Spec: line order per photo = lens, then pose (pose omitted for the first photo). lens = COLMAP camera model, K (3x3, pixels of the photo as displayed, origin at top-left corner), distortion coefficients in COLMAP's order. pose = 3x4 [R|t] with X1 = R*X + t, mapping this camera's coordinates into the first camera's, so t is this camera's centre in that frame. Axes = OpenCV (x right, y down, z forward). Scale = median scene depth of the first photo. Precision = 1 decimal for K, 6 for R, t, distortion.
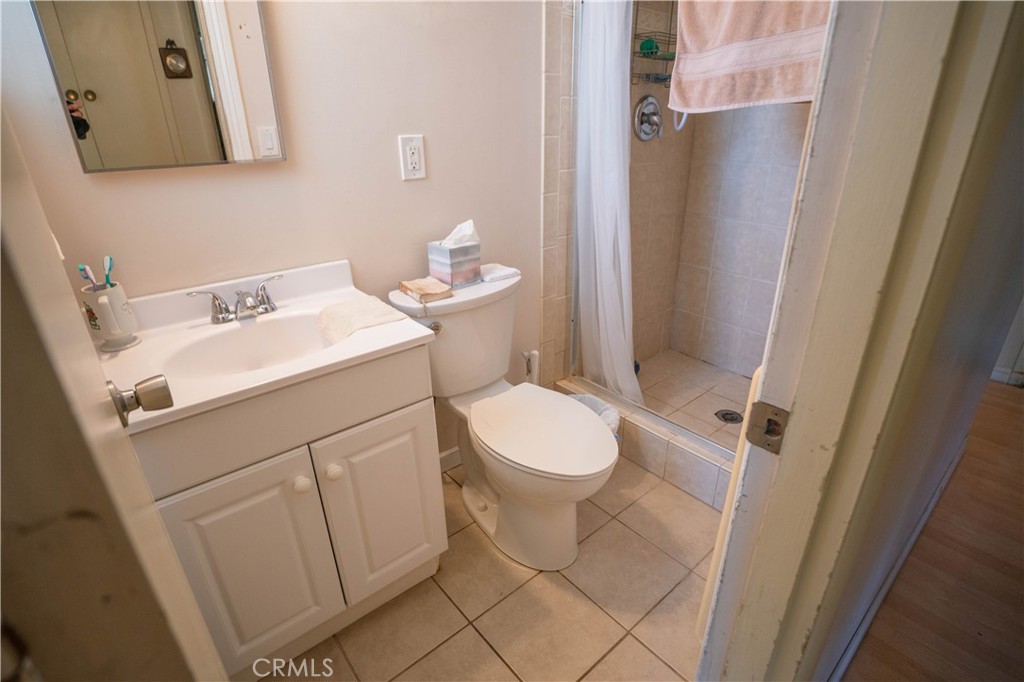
lens RADIAL K [[497.2, 0, 517.8], [0, 497.2, 344.2], [0, 0, 1]] dist [-0.043708, 0.008346]
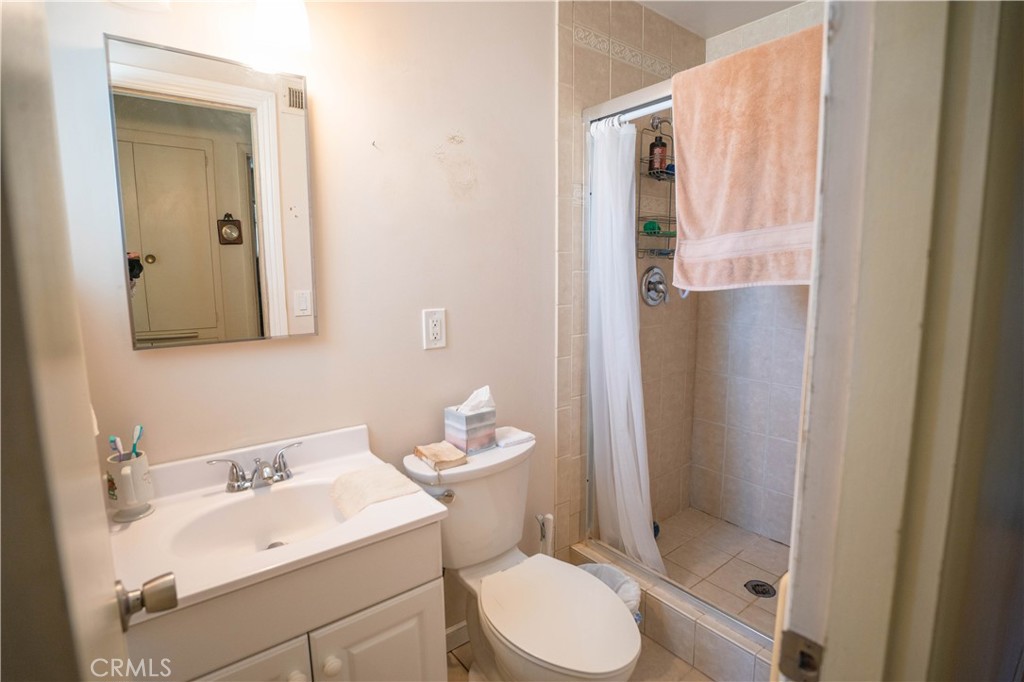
lens RADIAL K [[497.5, 0, 516.0], [0, 497.5, 342.2], [0, 0, 1]] dist [-0.047753, 0.011373]
pose [[0.999469, 0.006722, -0.031885, -0.002071], [-0.015179, 0.961889, -0.273018, -0.049219], [0.028835, 0.273357, 0.961480, -0.018716]]
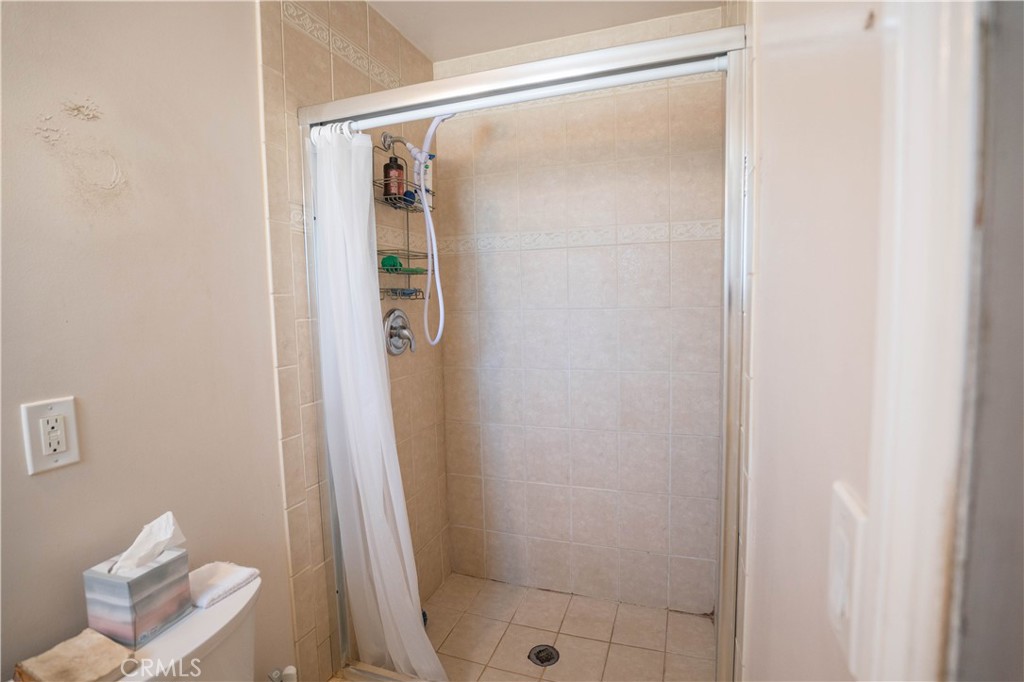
lens RADIAL K [[497.5, 0, 516.0], [0, 497.5, 342.2], [0, 0, 1]] dist [-0.047753, 0.011373]
pose [[0.861794, -0.049947, 0.504793, -0.011510], [0.214766, 0.937473, -0.273896, -0.166355], [-0.459550, 0.344454, 0.818636, 0.178985]]
